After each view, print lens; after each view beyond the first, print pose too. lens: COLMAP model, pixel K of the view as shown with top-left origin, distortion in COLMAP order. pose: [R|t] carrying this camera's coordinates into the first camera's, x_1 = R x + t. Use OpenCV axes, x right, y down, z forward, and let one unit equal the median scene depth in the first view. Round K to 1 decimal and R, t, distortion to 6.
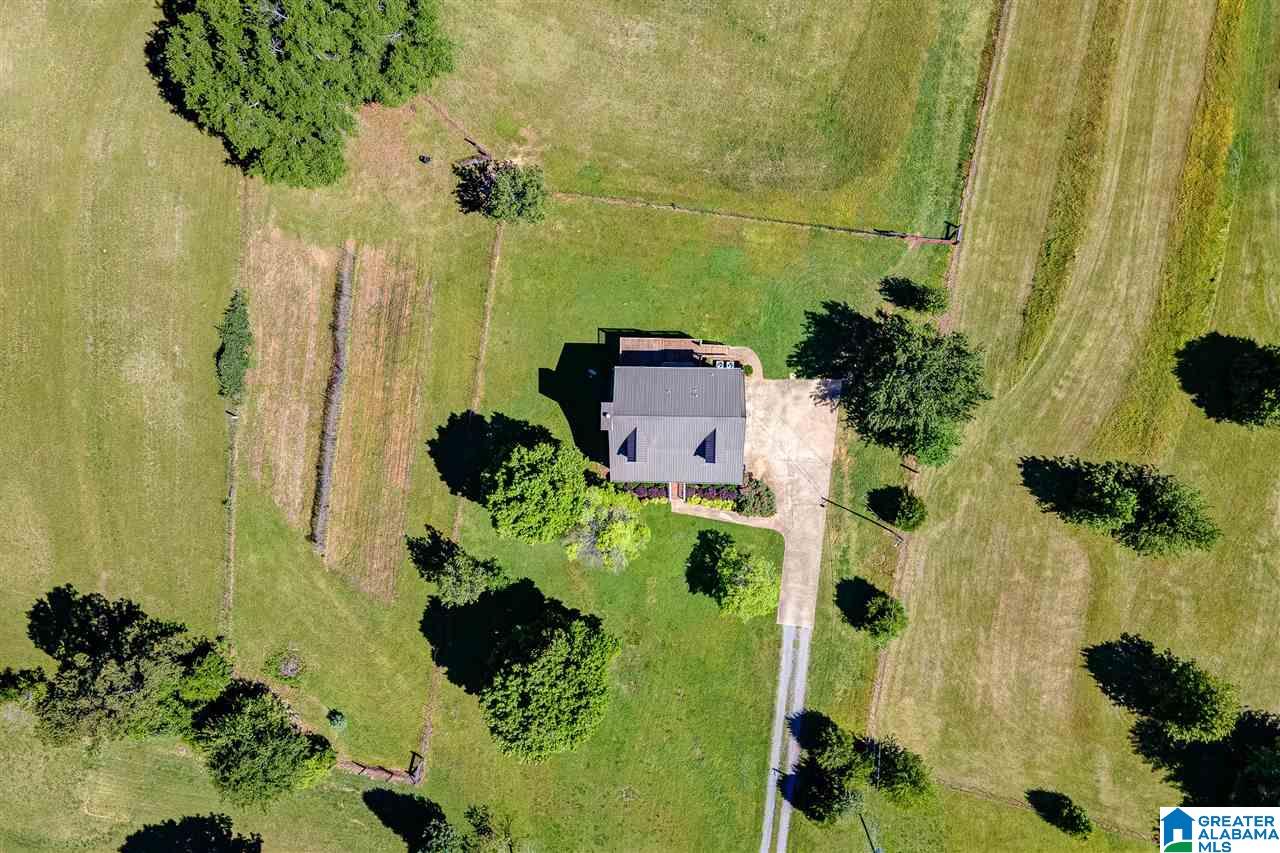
lens RADIAL K [[907.4, 0, 646.3], [0, 907.4, 424.8], [0, 0, 1]] dist [0.052671, 0.002975]
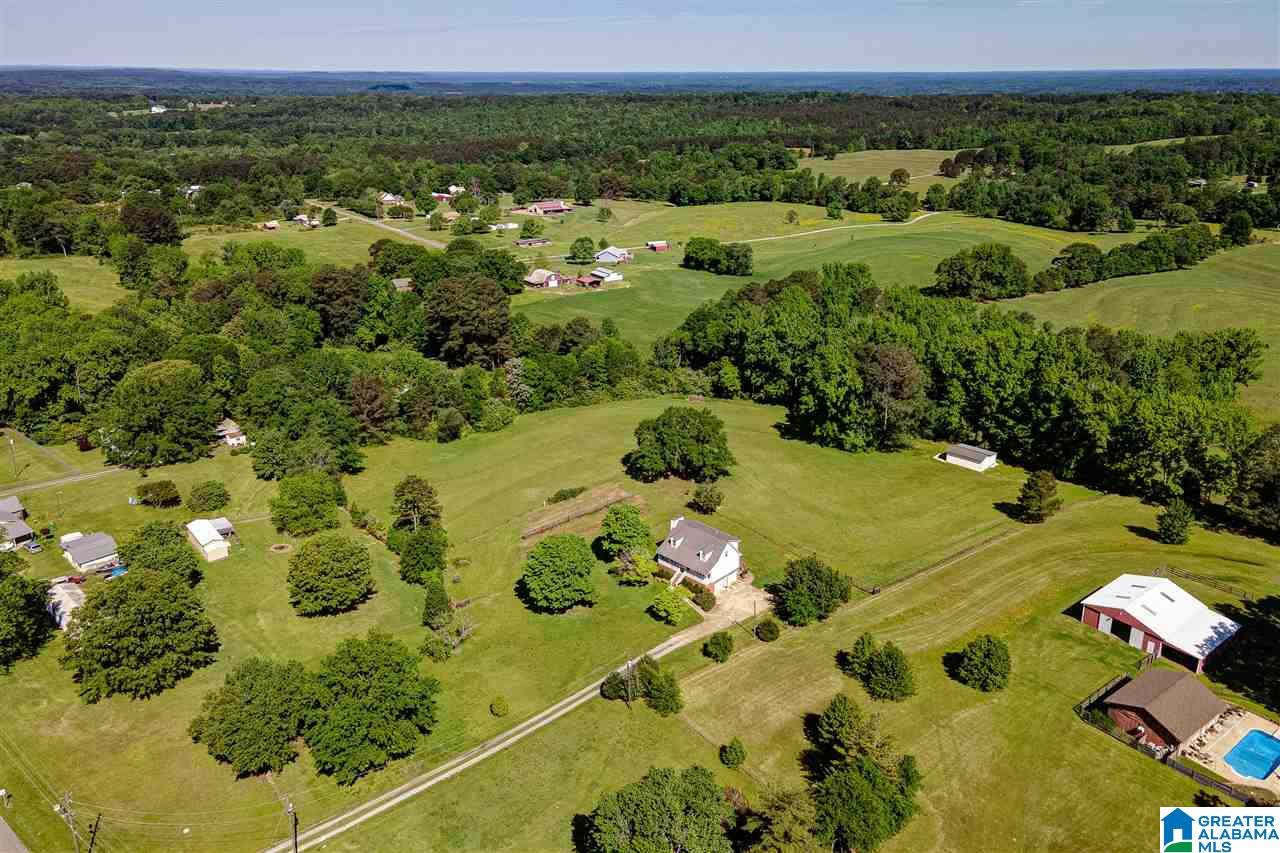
lens RADIAL K [[907.4, 0, 646.3], [0, 907.4, 424.8], [0, 0, 1]] dist [0.052671, 0.002975]
pose [[0.732893, 0.302486, -0.609401, 1.047373], [-0.678012, 0.250640, -0.690998, 1.341371], [-0.056277, 0.919609, 0.388782, -0.034811]]
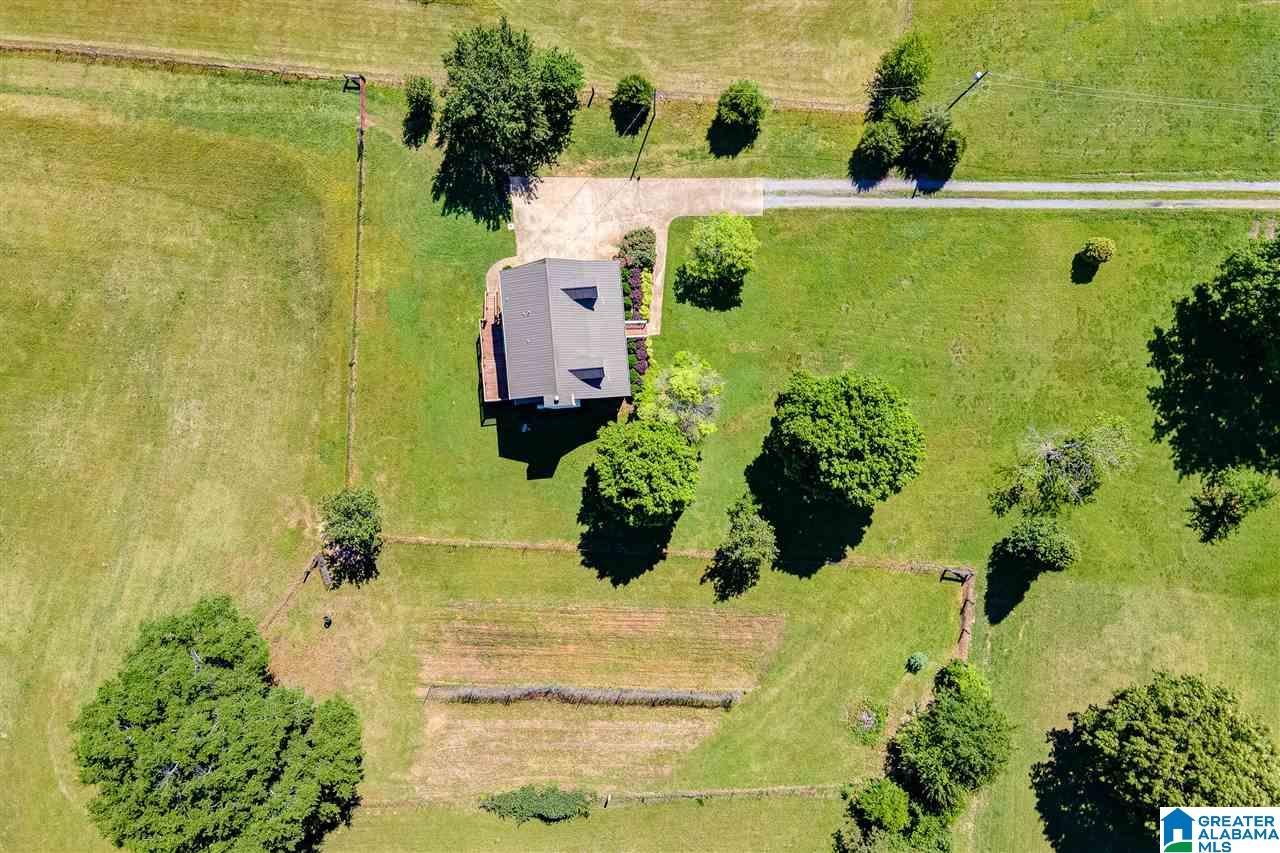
lens RADIAL K [[907.4, 0, 646.3], [0, 907.4, 424.8], [0, 0, 1]] dist [0.052671, 0.002975]
pose [[-0.097276, -0.994154, 0.046847, -0.114023], [0.994302, -0.099137, -0.039184, 0.110597], [0.043599, 0.042768, 0.998133, 0.029582]]
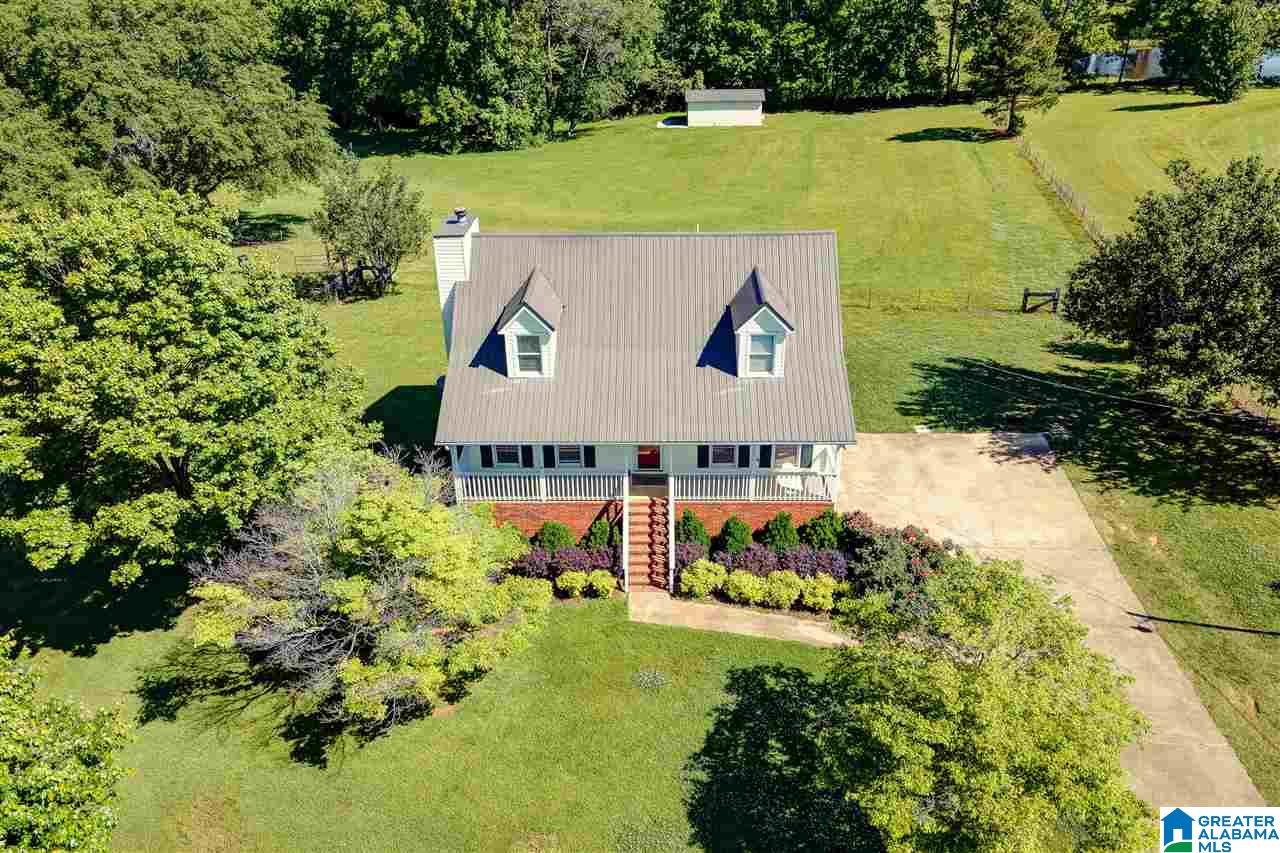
lens RADIAL K [[932.6, 0, 640.0], [0, 932.6, 426.5], [0, 0, 1]] dist [0.028375, 0.021639]
pose [[0.999002, 0.040219, 0.019425, 0.023245], [-0.001214, 0.459200, -0.888332, 0.332066], [-0.044648, 0.887422, 0.458791, 0.814626]]
